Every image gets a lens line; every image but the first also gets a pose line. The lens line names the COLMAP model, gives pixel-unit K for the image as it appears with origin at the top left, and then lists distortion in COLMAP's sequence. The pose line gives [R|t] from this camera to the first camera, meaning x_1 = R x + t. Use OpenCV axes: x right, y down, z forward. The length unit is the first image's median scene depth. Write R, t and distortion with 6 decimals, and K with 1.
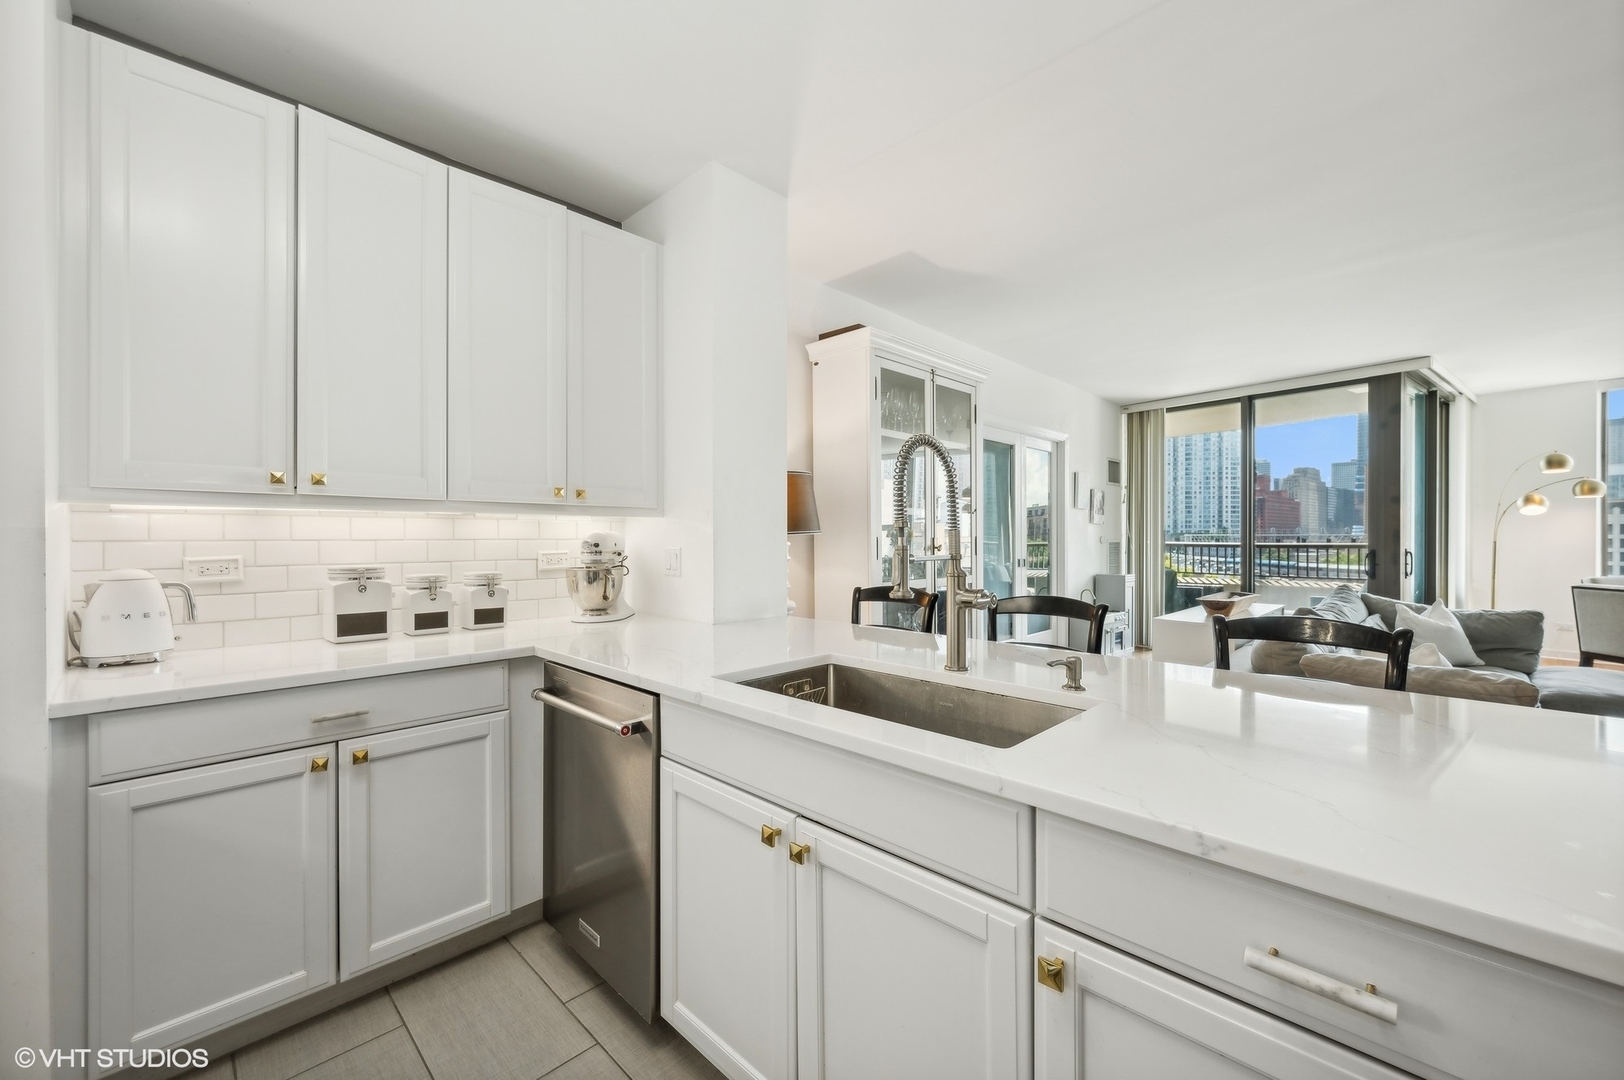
lens RADIAL K [[645.0, 0, 812.0], [0, 645.0, 540.0], [0, 0, 1]] dist [0.000304, -0.000198]
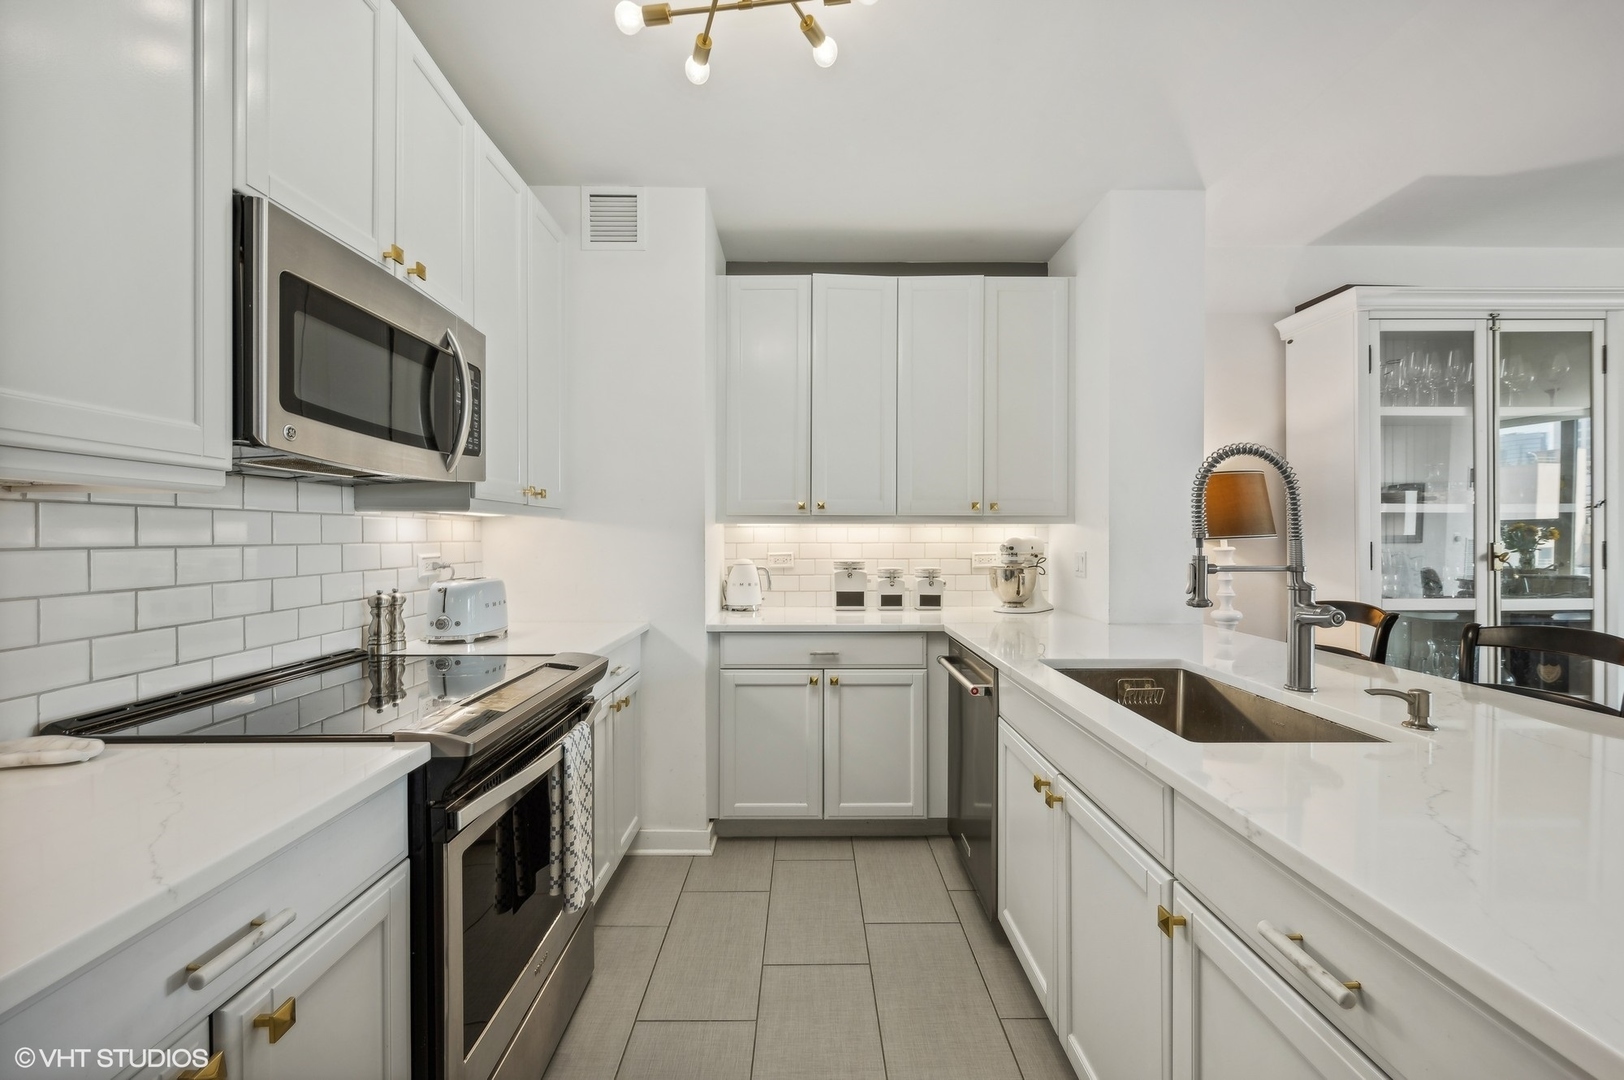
lens RADIAL K [[645.0, 0, 812.0], [0, 645.0, 540.0], [0, 0, 1]] dist [0.000304, -0.000198]
pose [[0.703586, 0.005550, -0.710588, 0.323209], [-0.003800, 0.999985, 0.004047, -0.013743], [0.710600, -0.000147, 0.703597, -0.128266]]
